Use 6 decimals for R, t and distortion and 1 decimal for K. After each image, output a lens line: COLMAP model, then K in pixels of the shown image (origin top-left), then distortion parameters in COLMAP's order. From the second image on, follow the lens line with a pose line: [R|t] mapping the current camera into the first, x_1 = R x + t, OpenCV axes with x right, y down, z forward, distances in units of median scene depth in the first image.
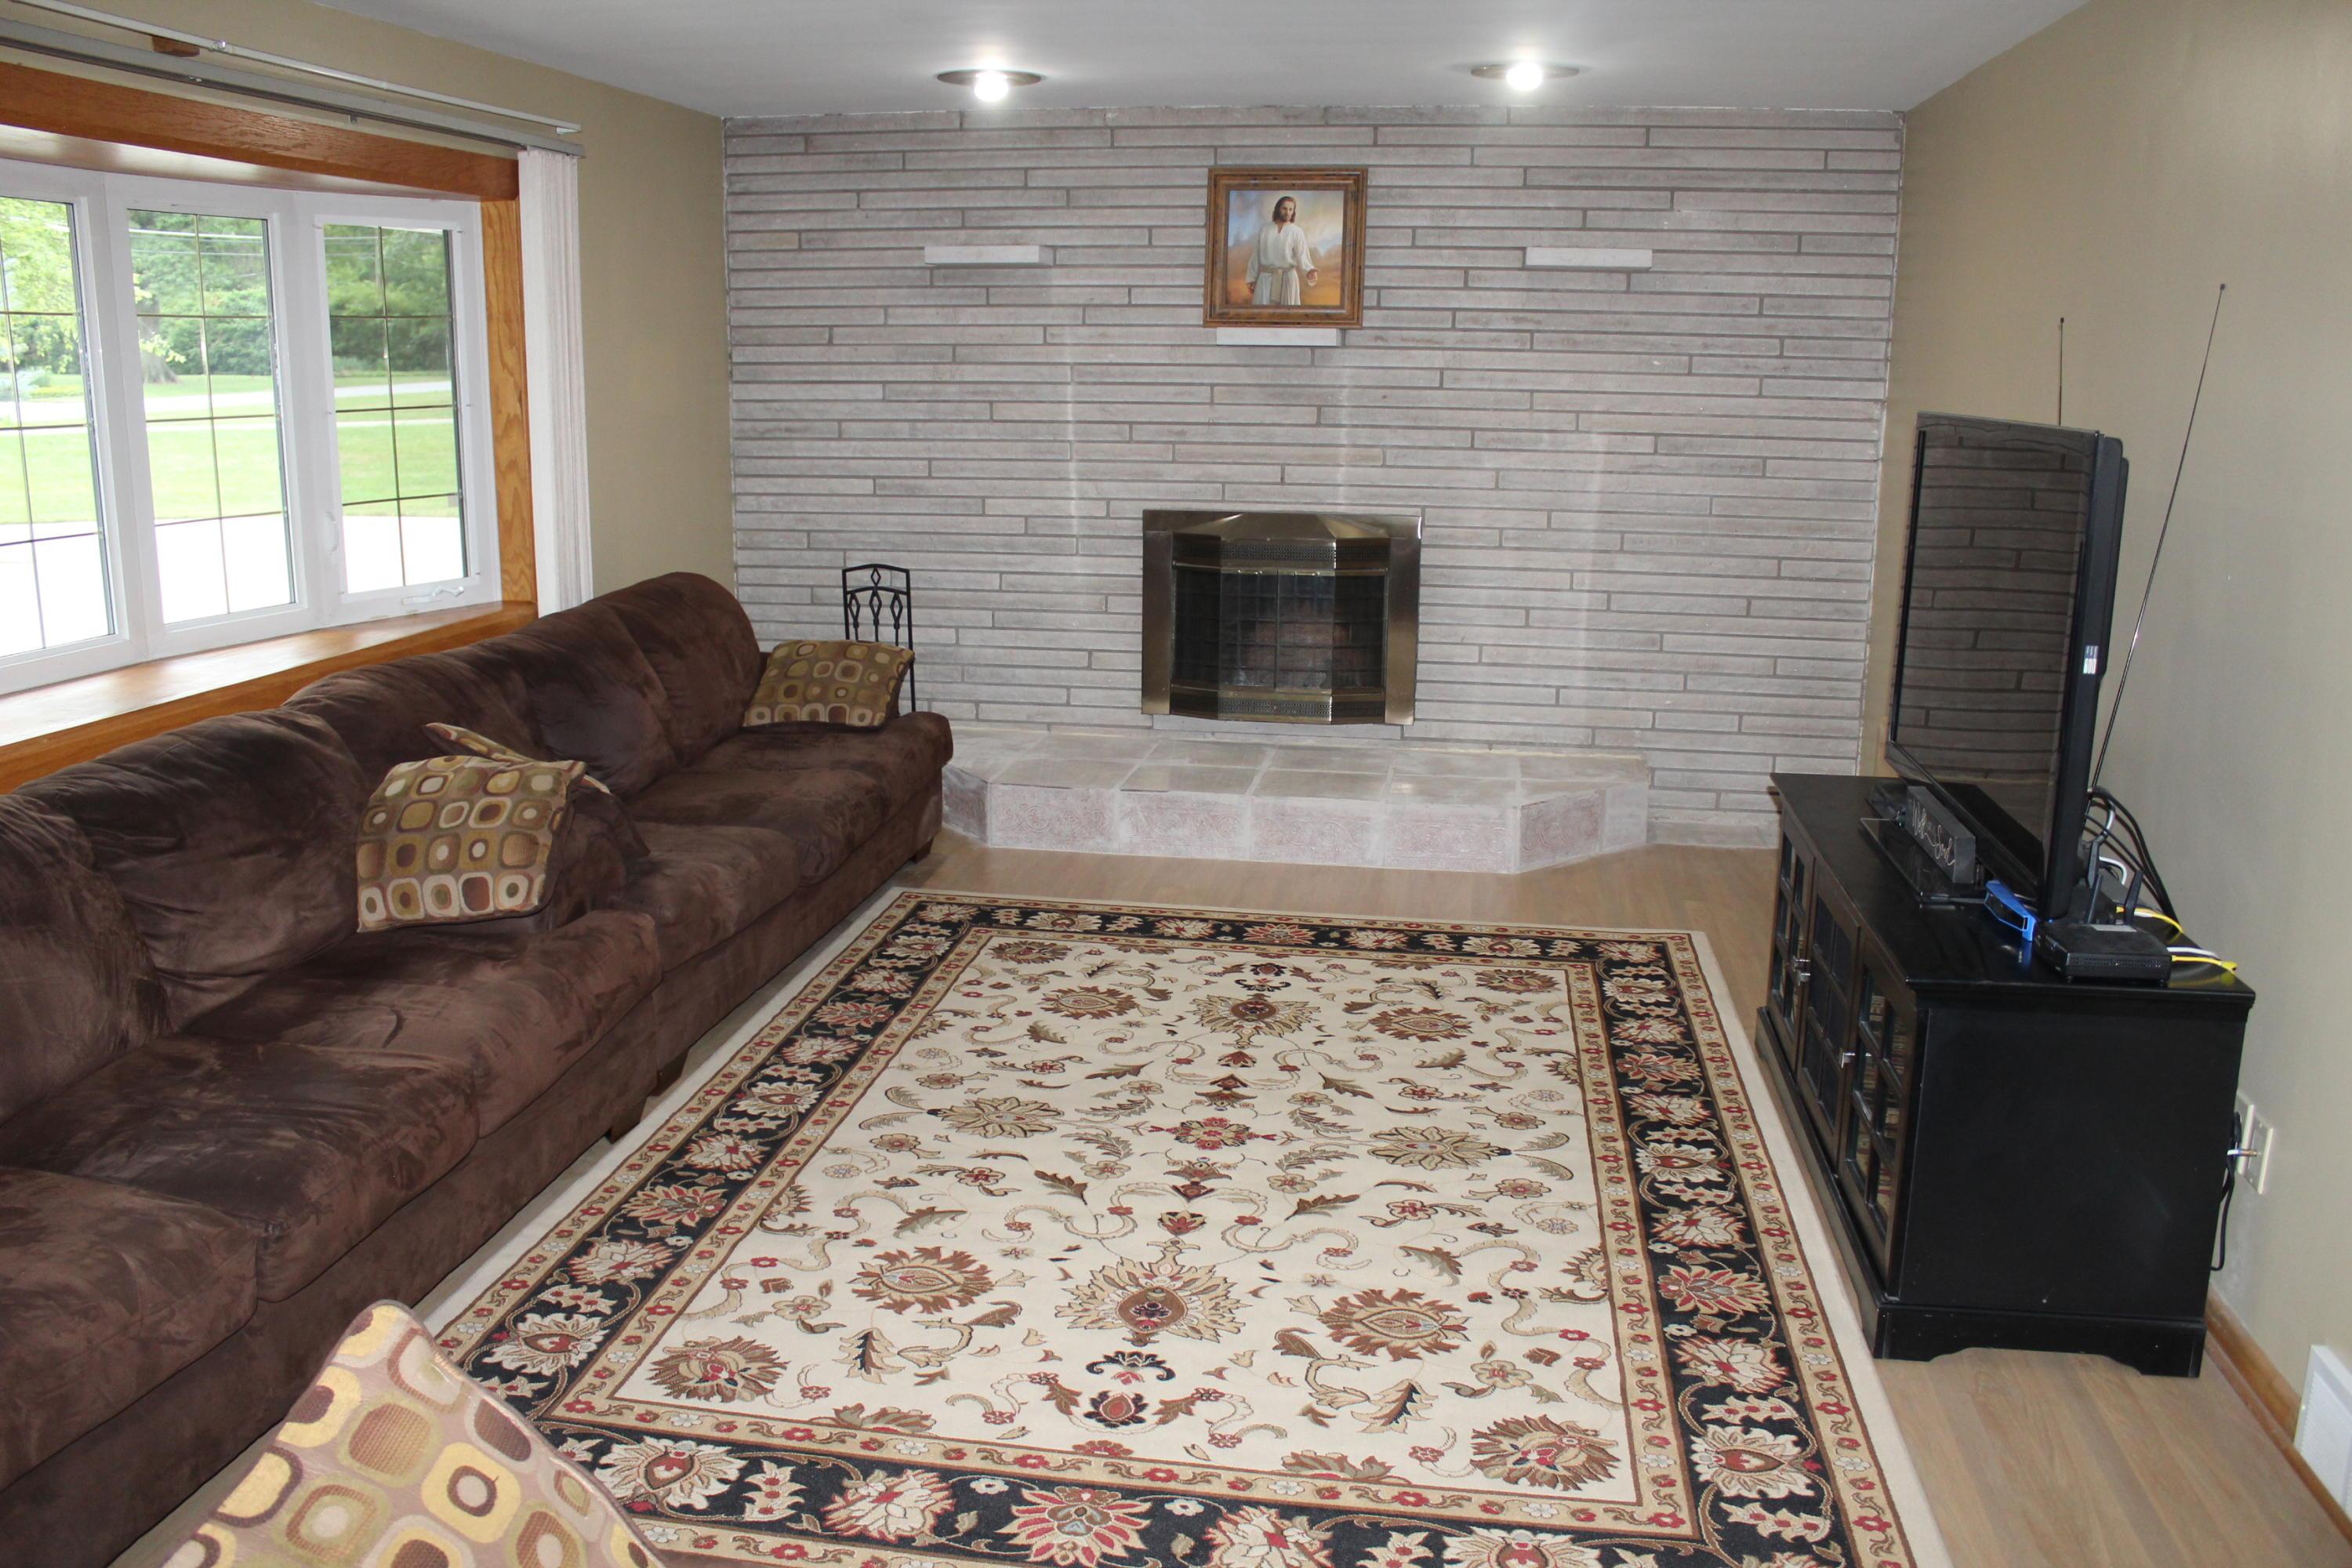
lens RADIAL K [[1938.0, 0, 1162.1], [0, 1938.0, 796.7], [0, 0, 1]] dist [-0.170189, 0.147829]
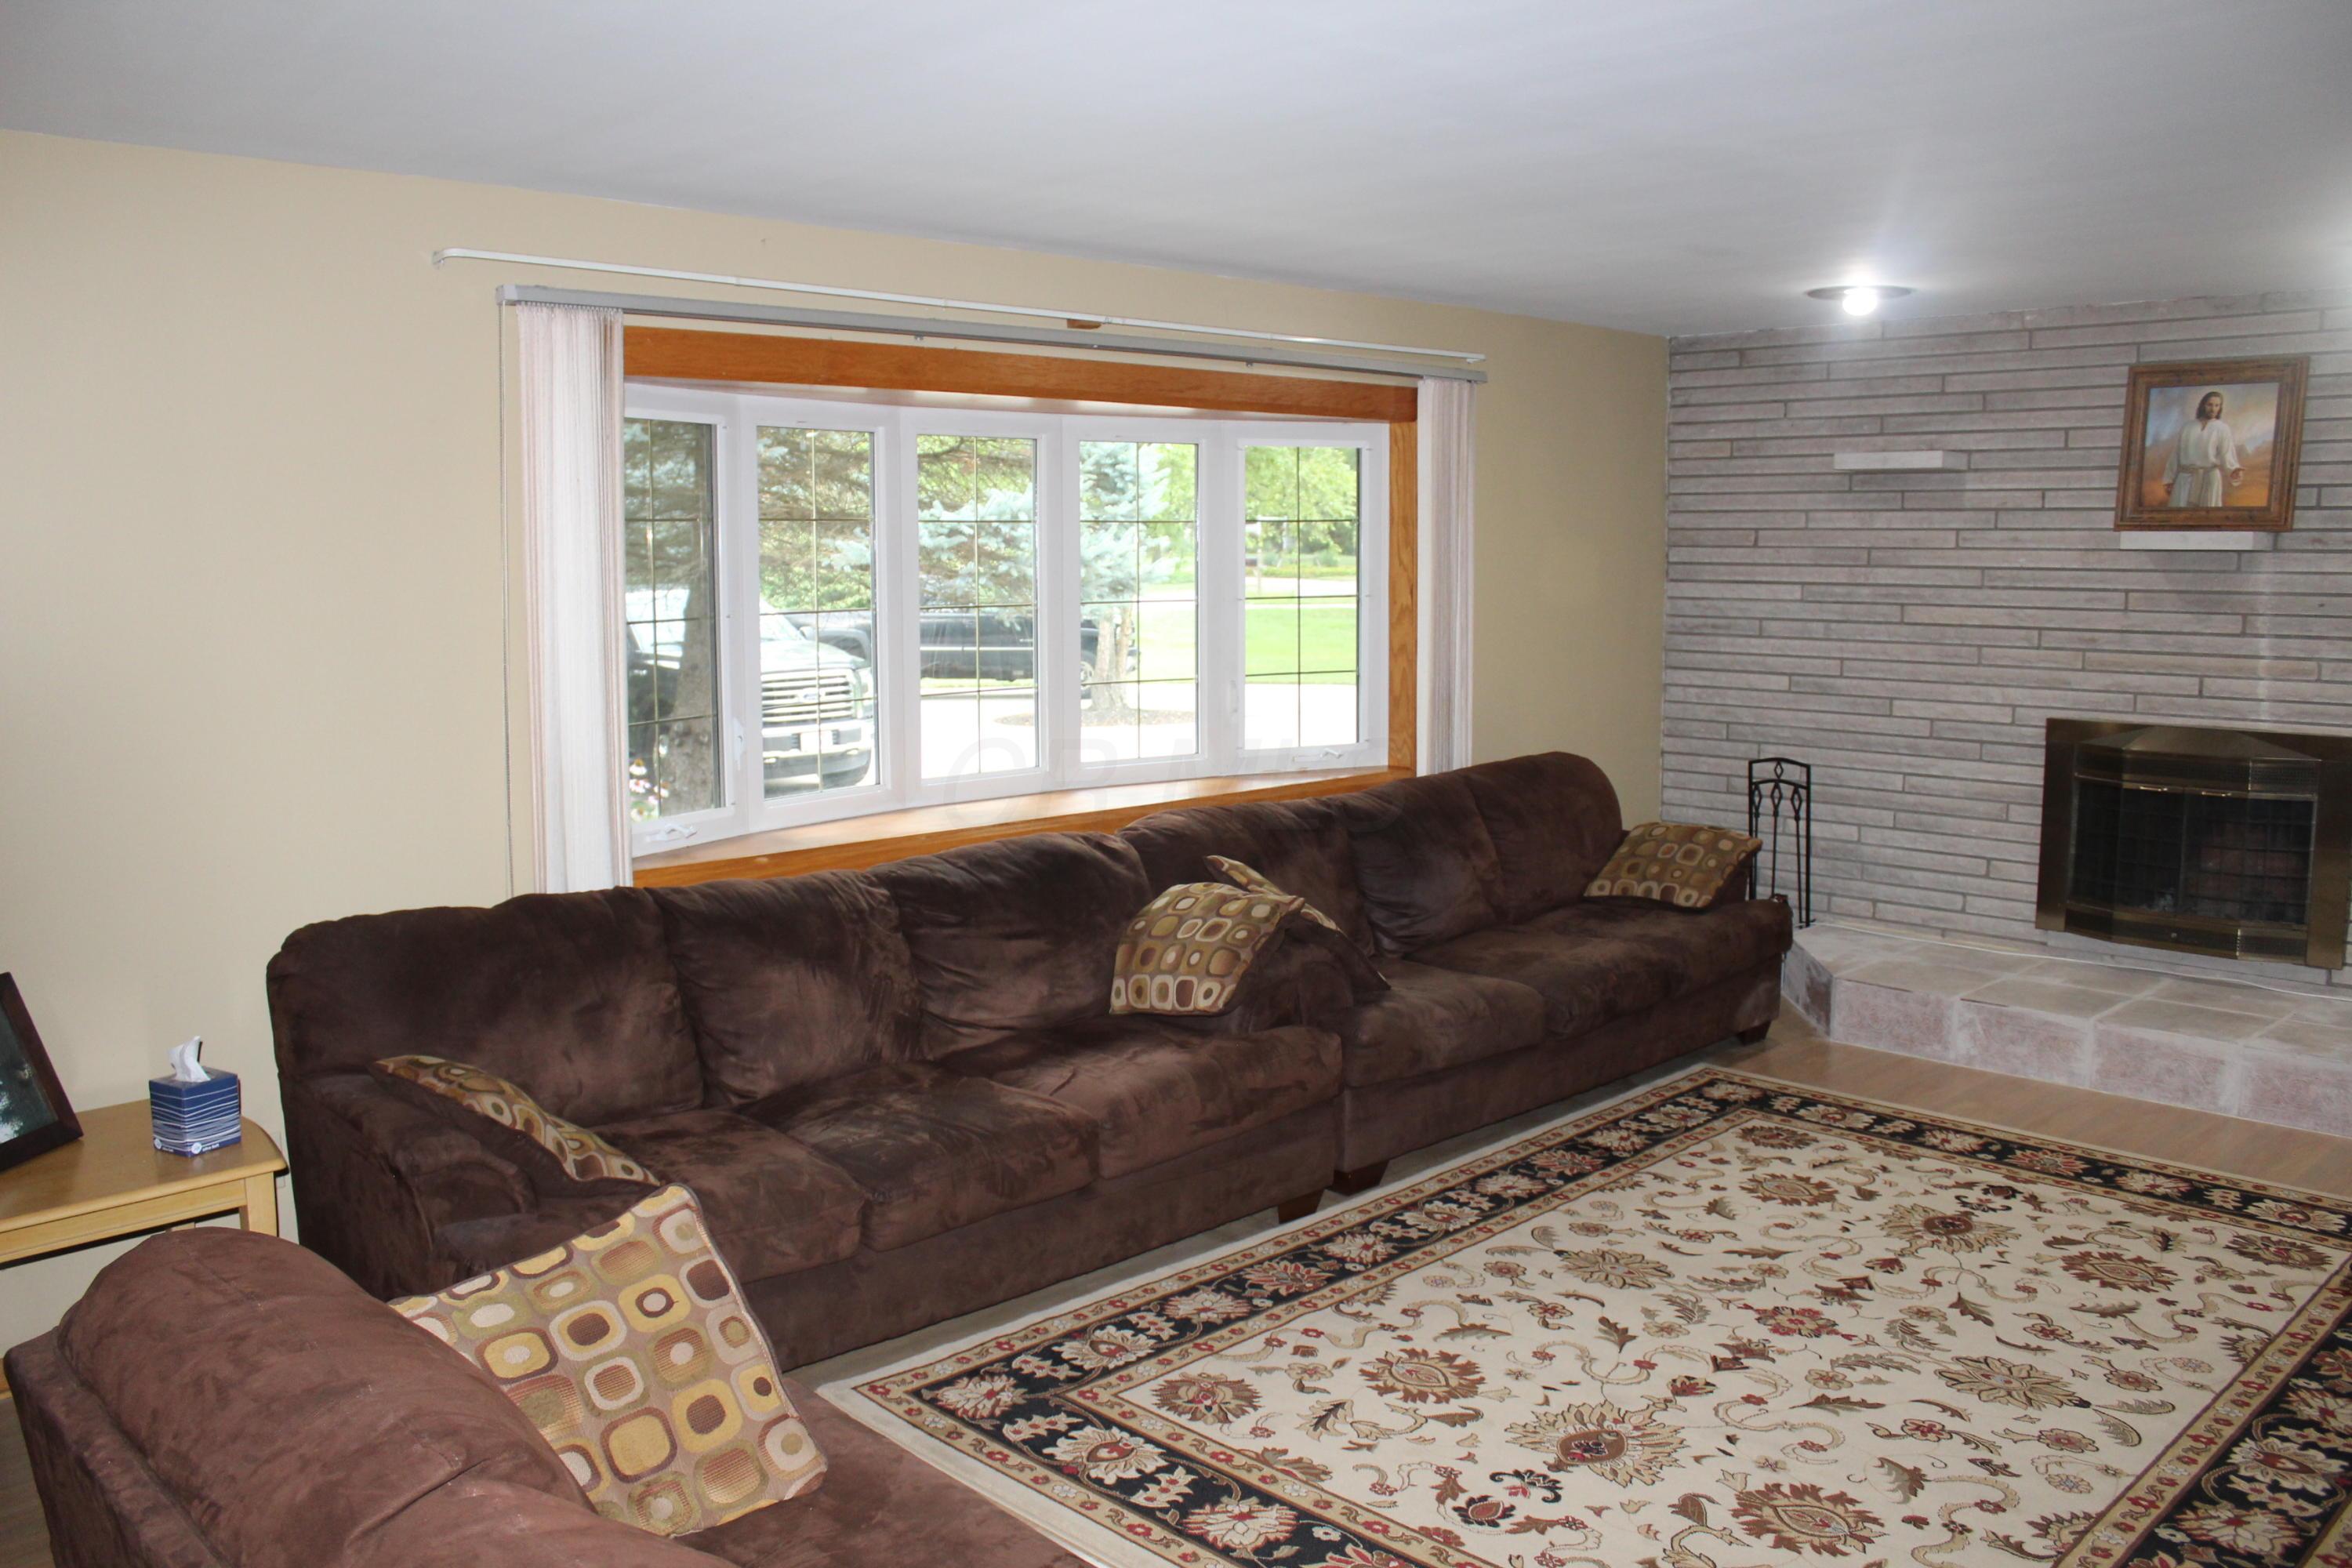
lens RADIAL K [[1938.0, 0, 1162.1], [0, 1938.0, 796.7], [0, 0, 1]] dist [-0.170189, 0.147829]
pose [[0.804212, 0.065304, -0.590744, 0.252087], [-0.122652, 0.990786, -0.057446, -0.000716], [0.581550, 0.118655, 0.804811, -0.018436]]
